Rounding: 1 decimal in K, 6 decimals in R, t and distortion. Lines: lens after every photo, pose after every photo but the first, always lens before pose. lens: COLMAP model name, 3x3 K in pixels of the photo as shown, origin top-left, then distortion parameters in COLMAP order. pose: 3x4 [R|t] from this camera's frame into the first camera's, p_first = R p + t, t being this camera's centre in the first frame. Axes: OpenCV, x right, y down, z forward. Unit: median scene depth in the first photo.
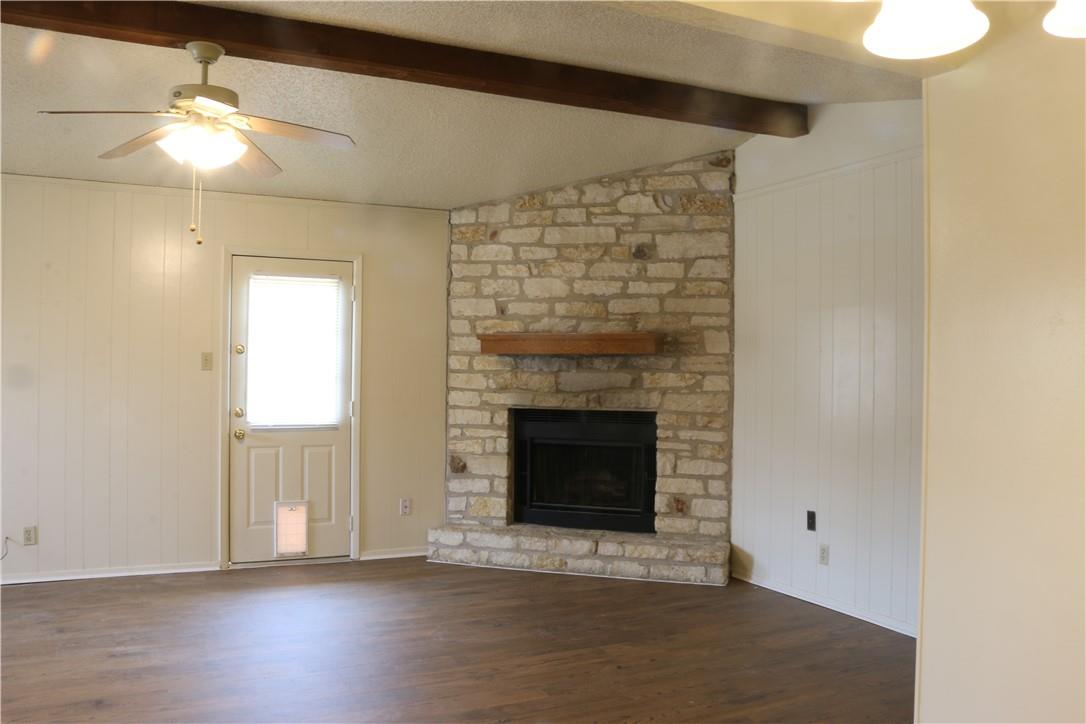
lens RADIAL K [[890.3, 0, 543.0], [0, 890.3, 362.0], [0, 0, 1]] dist [-0.174670, 0.174451]
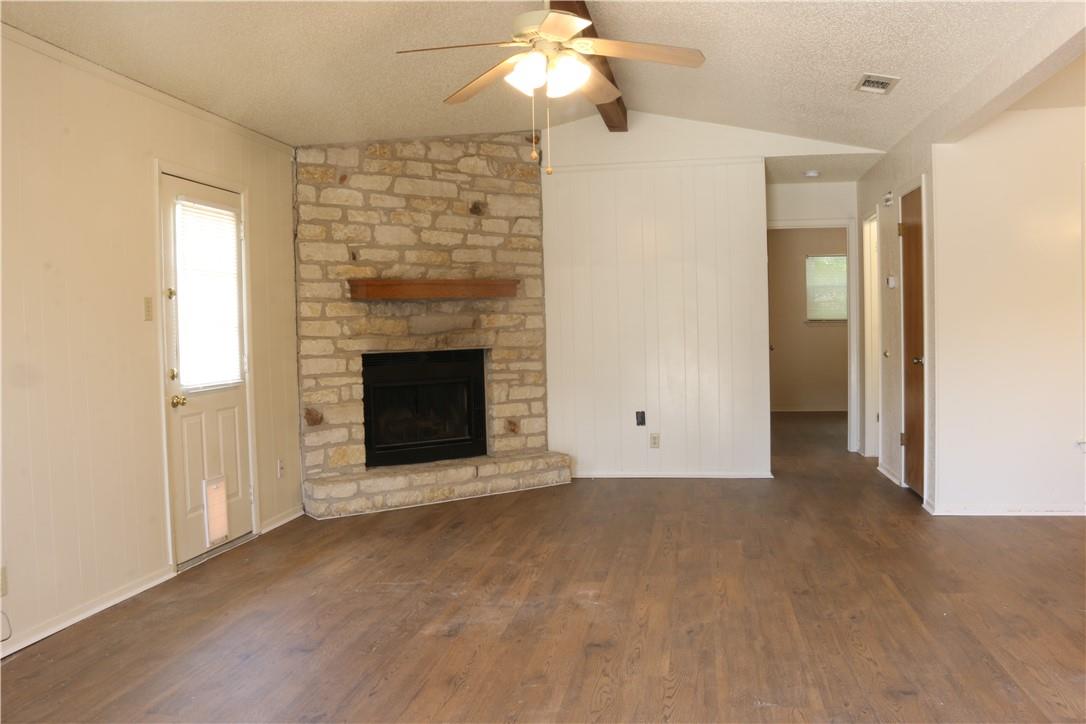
lens RADIAL K [[890.3, 0, 543.0], [0, 890.3, 362.0], [0, 0, 1]] dist [-0.174670, 0.174451]
pose [[0.588523, -0.058034, 0.806395, -0.749234], [0.026043, 0.998264, 0.052836, 0.014032], [-0.808061, -0.010095, 0.589013, 0.258009]]
